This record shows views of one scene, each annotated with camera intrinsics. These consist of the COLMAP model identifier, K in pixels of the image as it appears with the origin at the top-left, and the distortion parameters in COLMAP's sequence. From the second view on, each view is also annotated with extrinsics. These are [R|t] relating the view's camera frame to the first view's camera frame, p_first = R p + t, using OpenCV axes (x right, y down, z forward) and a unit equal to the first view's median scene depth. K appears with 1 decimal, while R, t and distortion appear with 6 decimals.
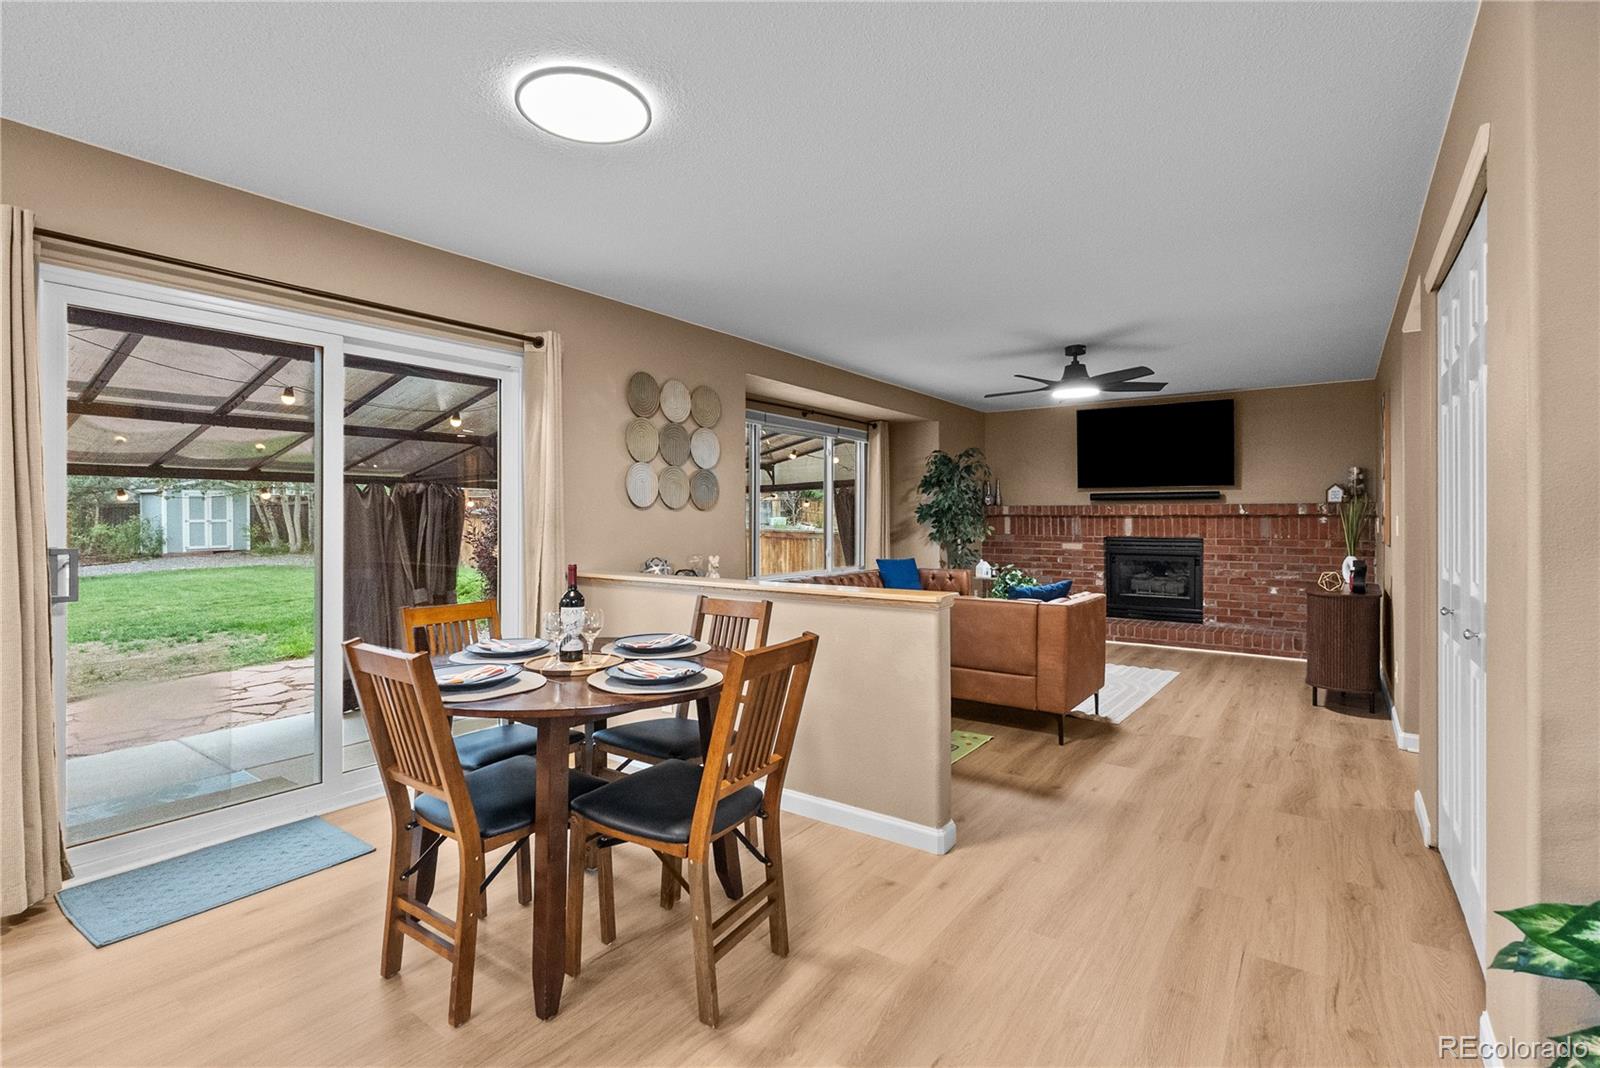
lens RADIAL K [[716.9, 0, 802.1], [0, 716.9, 513.5], [0, 0, 1]] dist [-0.007534, 0.002959]
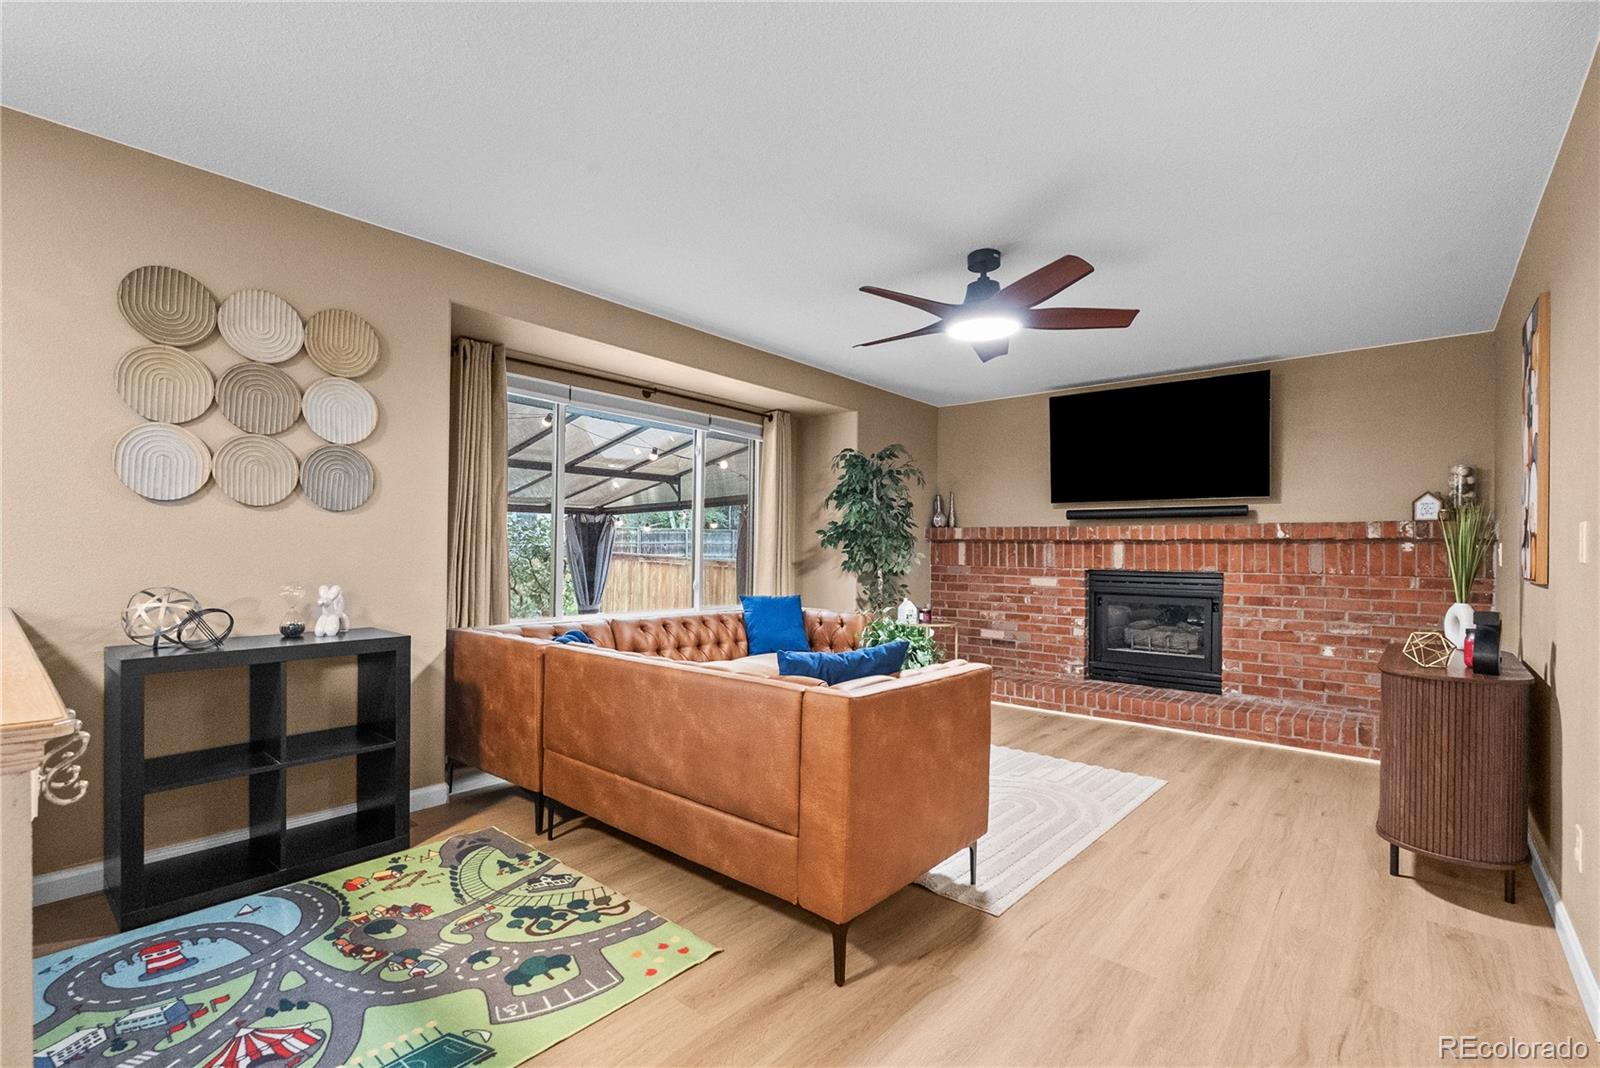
lens RADIAL K [[716.9, 0, 786.5], [0, 716.9, 545.4], [0, 0, 1]] dist [-0.007534, 0.002959]
pose [[0.996812, 0.009982, -0.079155, 0.198490], [-0.010272, 0.999942, -0.003259, 0.015168], [0.079118, 0.004061, 0.996857, 0.281257]]
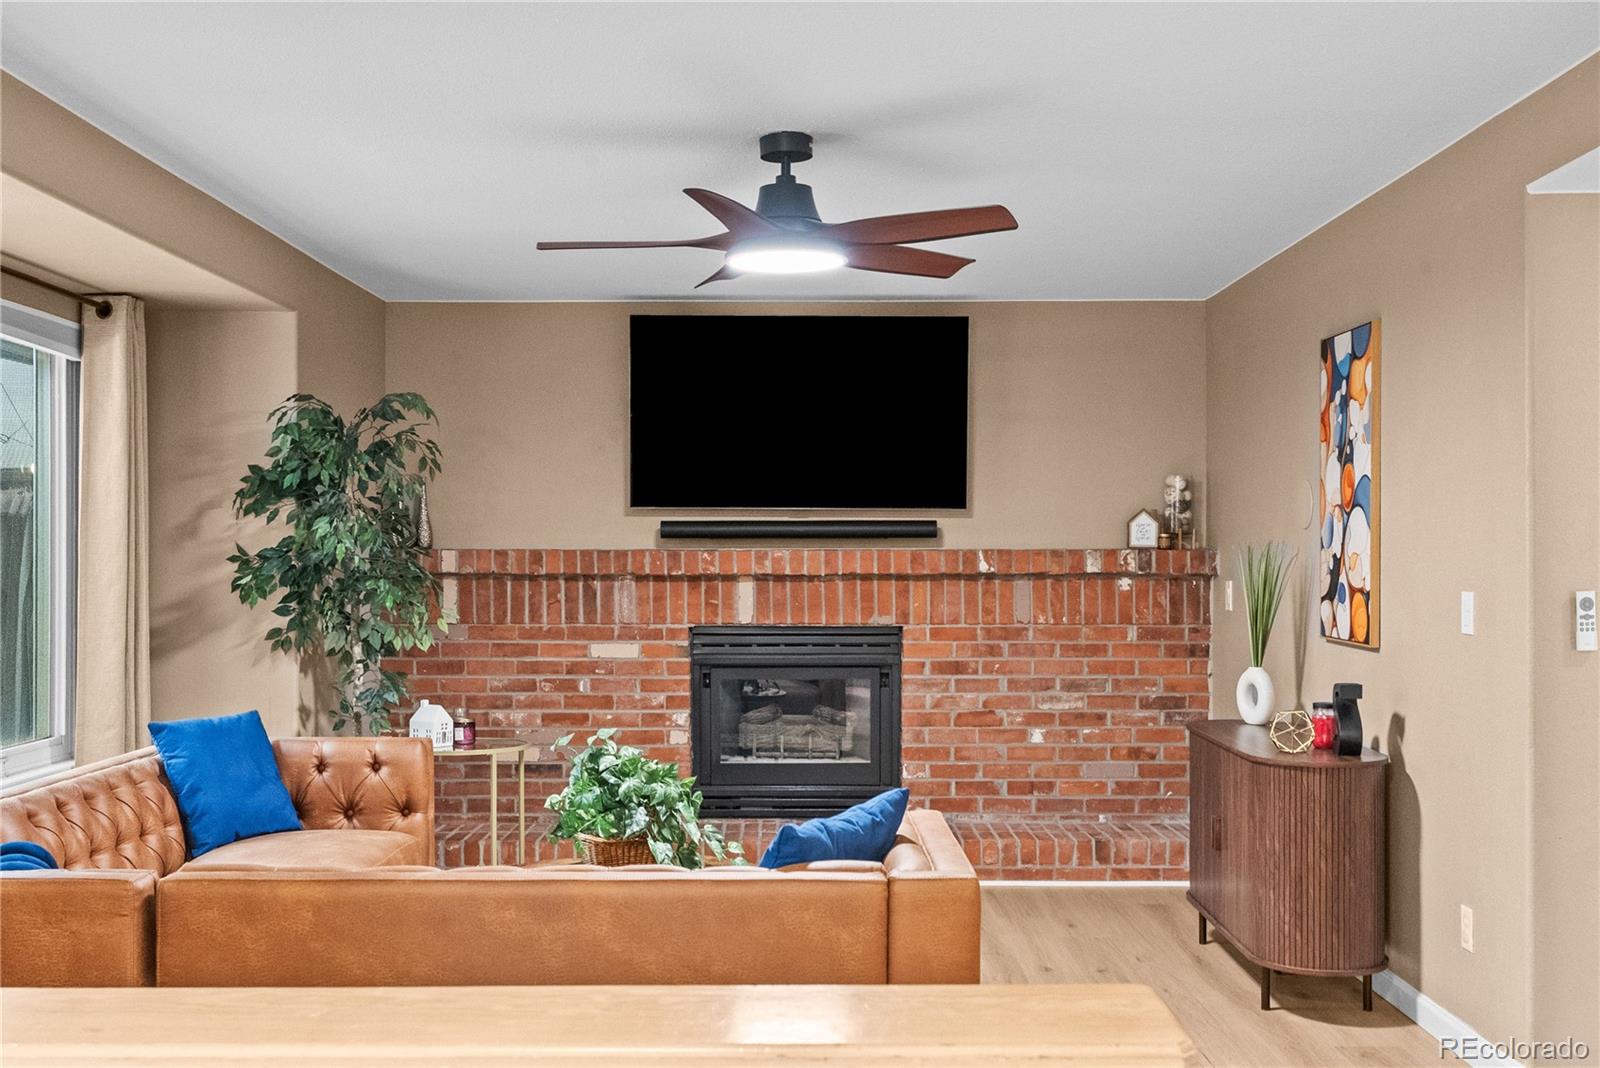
lens RADIAL K [[1595.5, 0, 801.3], [0, 1595.5, 542.4], [0, 0, 1]] dist [0.000940, 0.000000]
pose [[0.811443, 0.002565, 0.584426, -0.073465], [-0.000991, 0.999995, -0.003013, -0.014722], [-0.584431, 0.001866, 0.811441, 0.241942]]
